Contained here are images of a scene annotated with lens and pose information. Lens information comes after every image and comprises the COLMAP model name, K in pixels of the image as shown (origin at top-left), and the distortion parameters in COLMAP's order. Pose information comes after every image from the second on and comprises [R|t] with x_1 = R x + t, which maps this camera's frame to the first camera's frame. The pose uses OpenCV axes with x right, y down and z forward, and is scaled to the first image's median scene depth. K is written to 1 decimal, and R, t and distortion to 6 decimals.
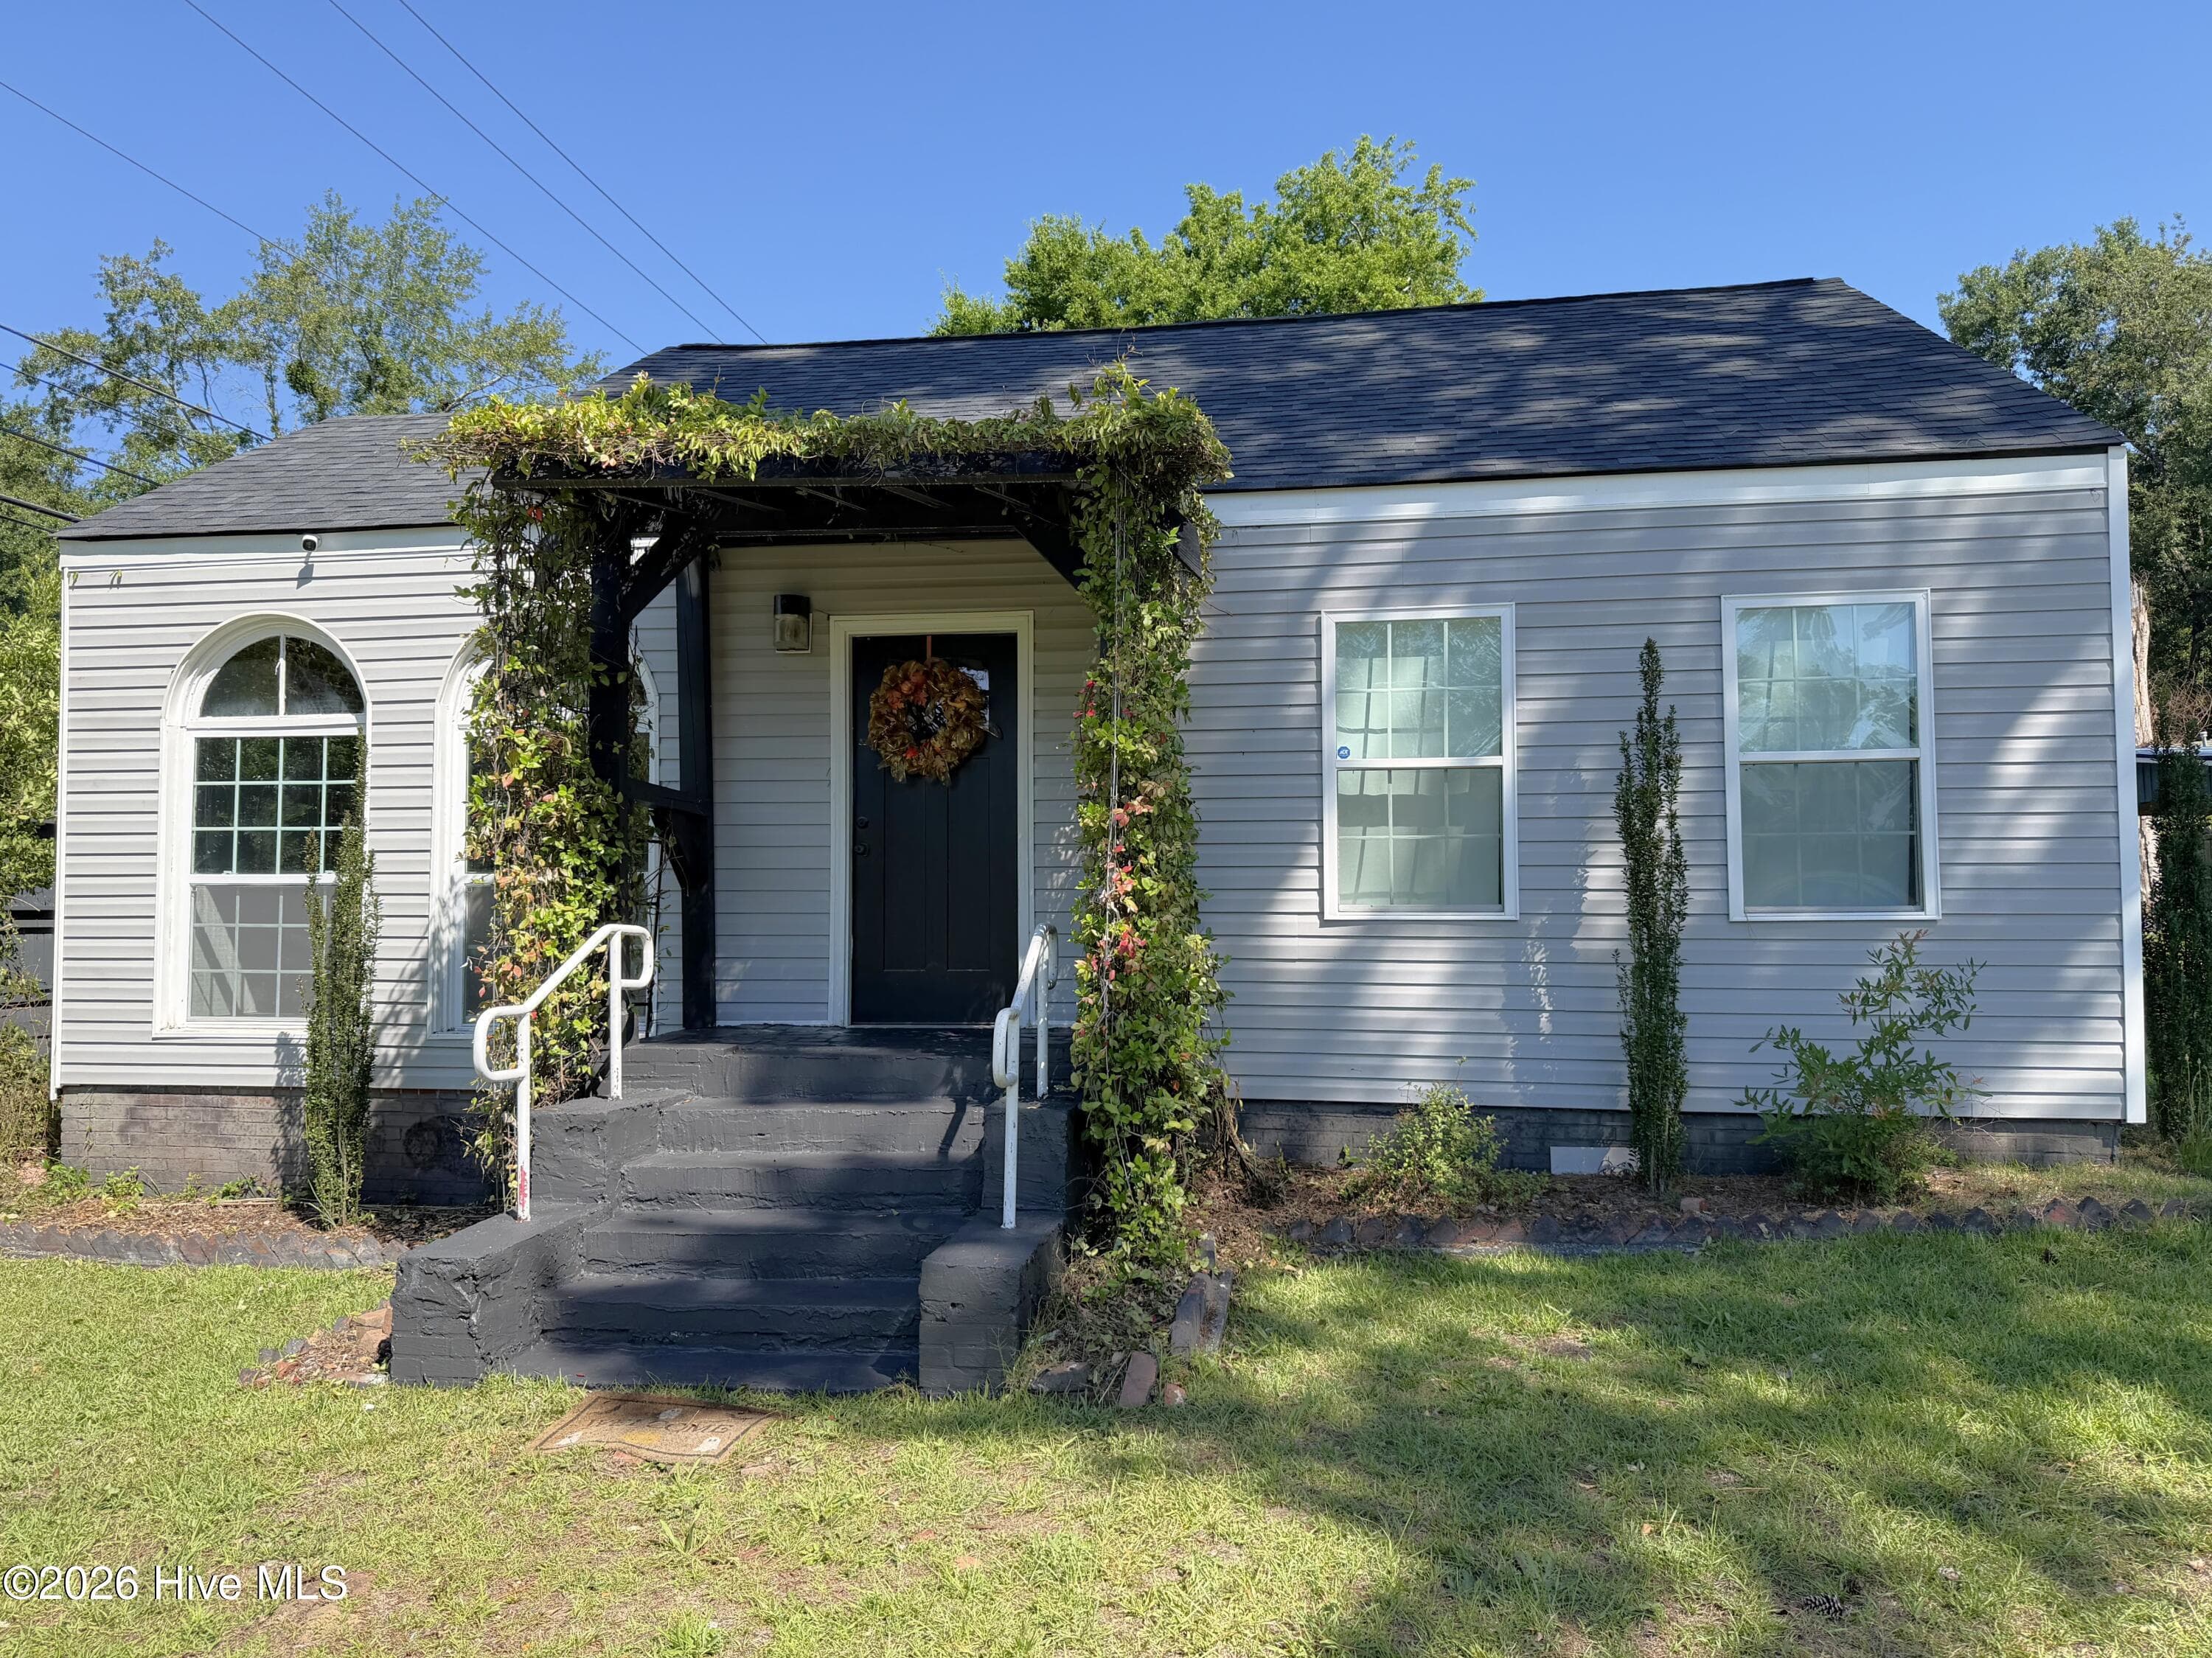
lens RADIAL K [[1572.0, 0, 1073.1], [0, 1572.0, 826.4], [0, 0, 1]] dist [0.003520, 0.009600]
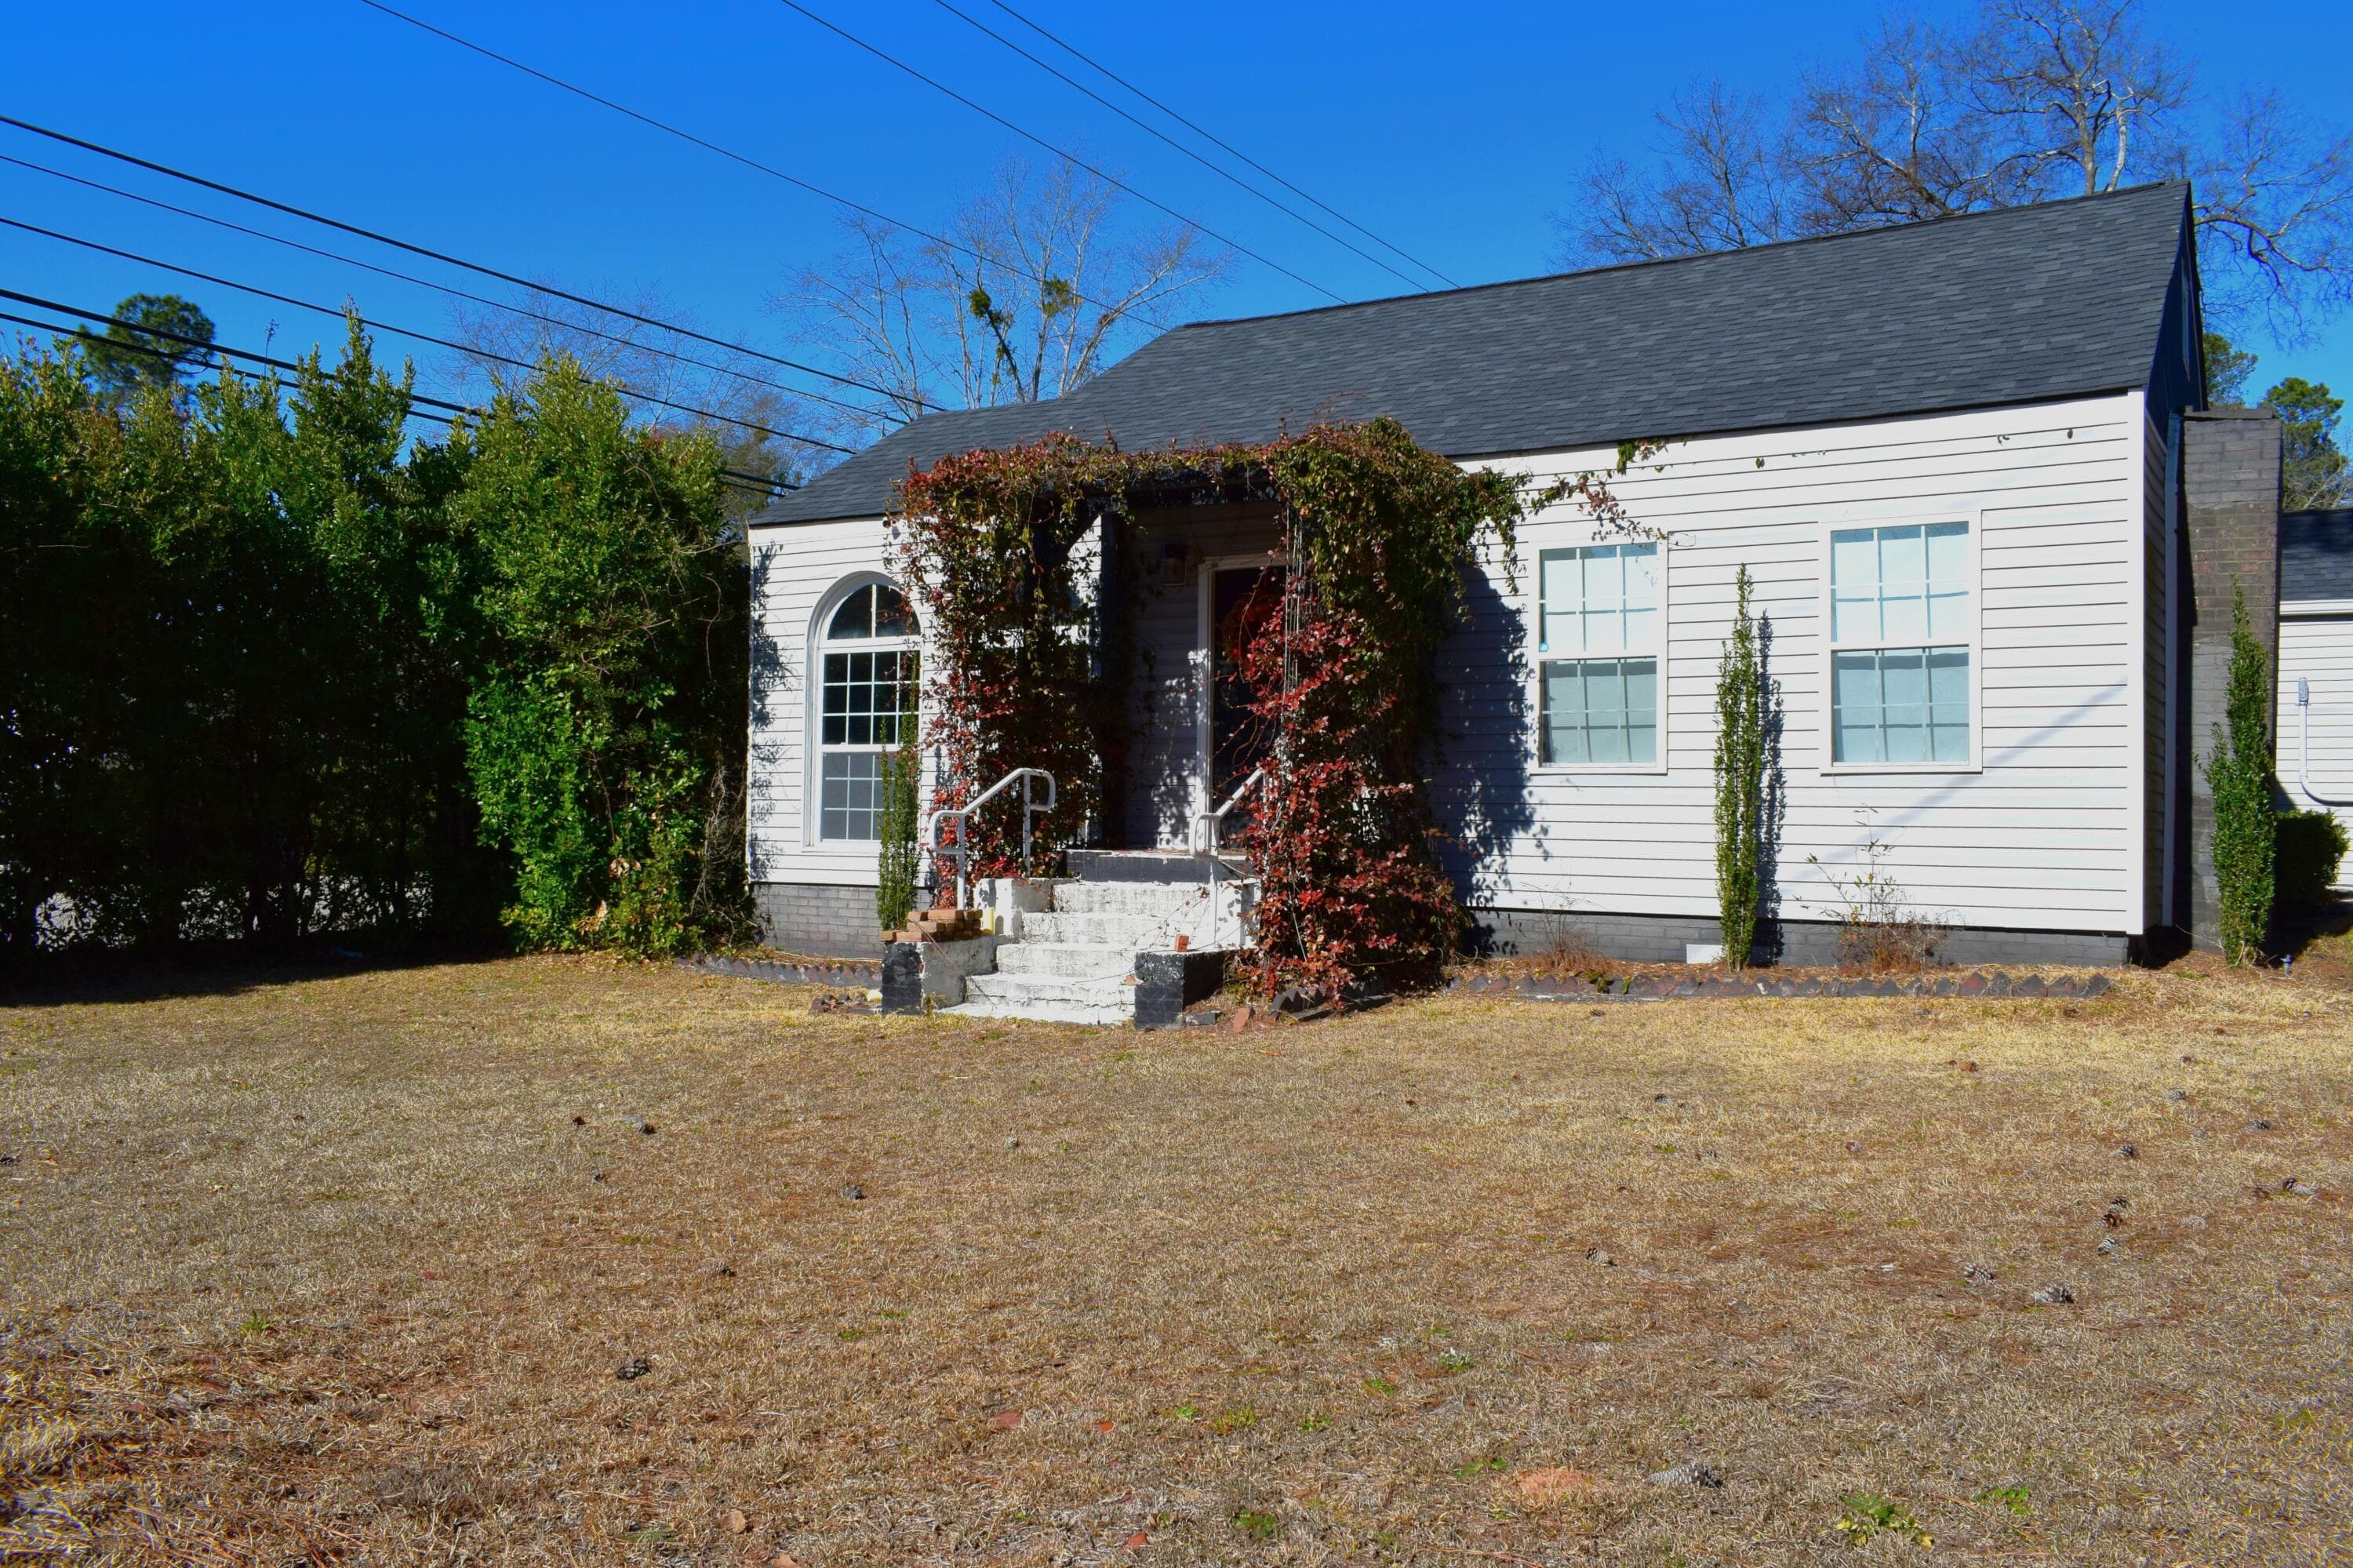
lens RADIAL K [[1822.9, 0, 1160.5], [0, 1822.9, 781.2], [0, 0, 1]] dist [-0.013694, 0.004401]
pose [[0.925090, 0.005608, -0.379707, 0.399074], [0.006525, 0.999509, 0.030660, 0.013532], [0.379692, -0.030841, 0.924599, -0.486220]]
